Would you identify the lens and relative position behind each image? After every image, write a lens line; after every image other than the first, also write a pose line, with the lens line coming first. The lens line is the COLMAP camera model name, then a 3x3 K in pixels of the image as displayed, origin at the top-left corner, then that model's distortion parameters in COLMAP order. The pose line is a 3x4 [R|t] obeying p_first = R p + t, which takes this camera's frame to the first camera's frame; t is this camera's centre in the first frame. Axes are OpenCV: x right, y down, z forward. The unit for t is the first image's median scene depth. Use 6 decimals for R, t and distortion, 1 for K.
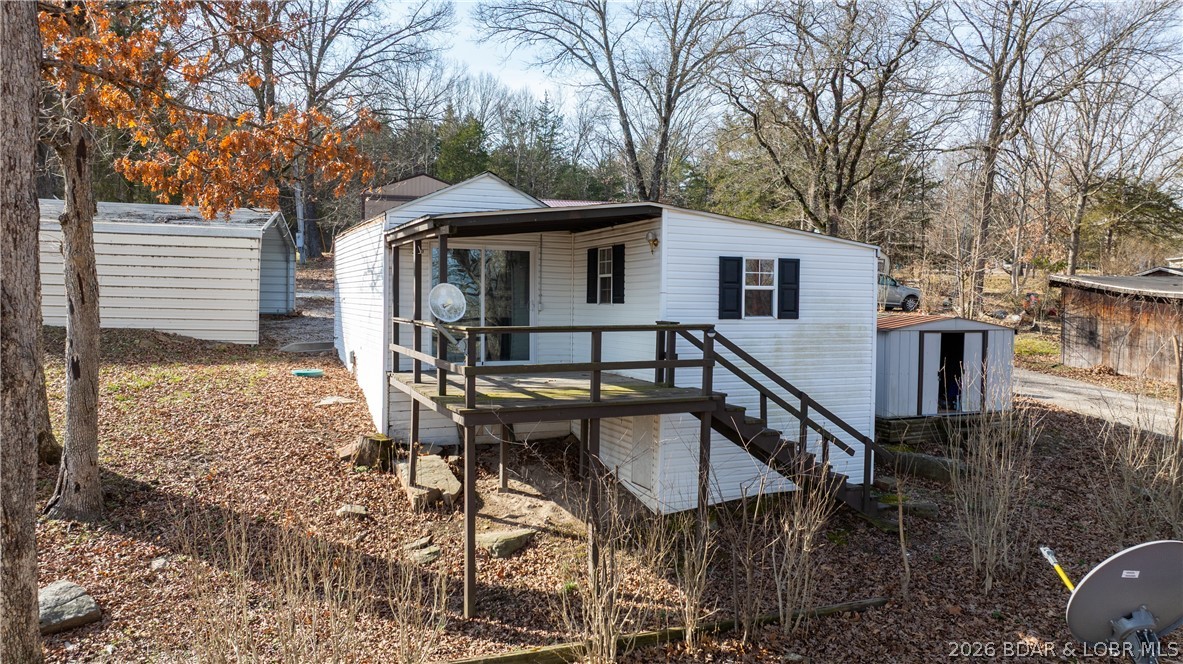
lens RADIAL K [[837.5, 0, 598.7], [0, 837.5, 335.4], [0, 0, 1]] dist [-0.003197, 0.002652]
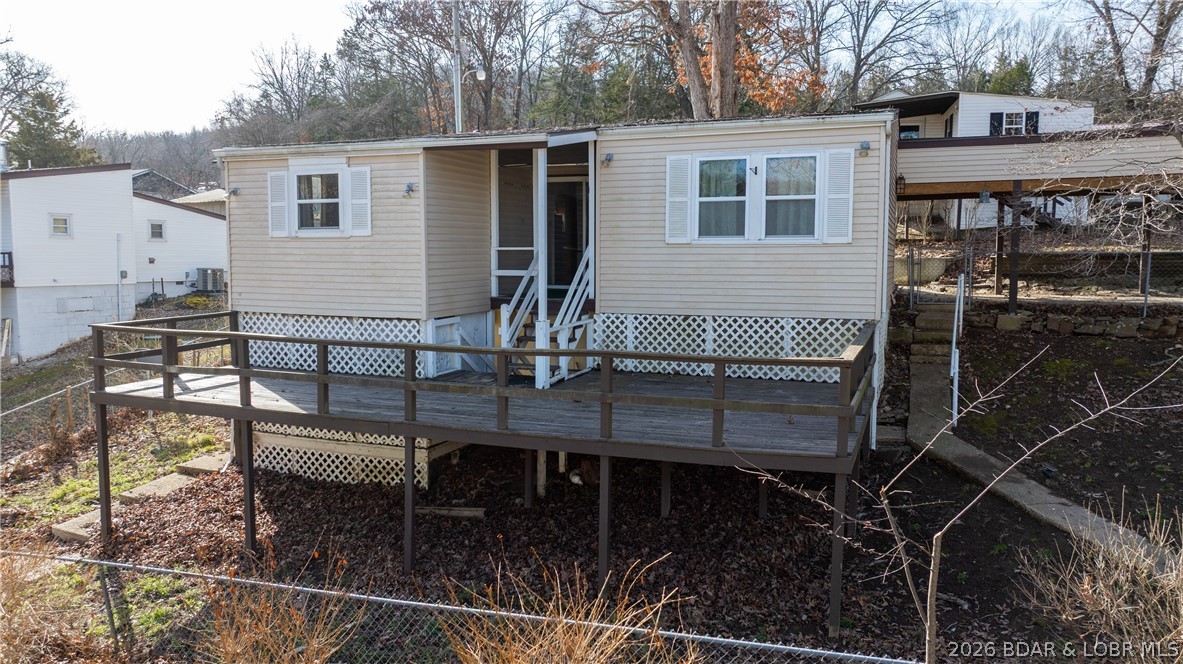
lens RADIAL K [[837.5, 0, 598.7], [0, 837.5, 335.4], [0, 0, 1]] dist [-0.003197, 0.002652]
pose [[0.787029, 0.055830, -0.614385, 0.210018], [-0.031154, 0.998223, 0.050802, 0.119537], [0.616129, -0.020842, 0.787369, -0.399709]]
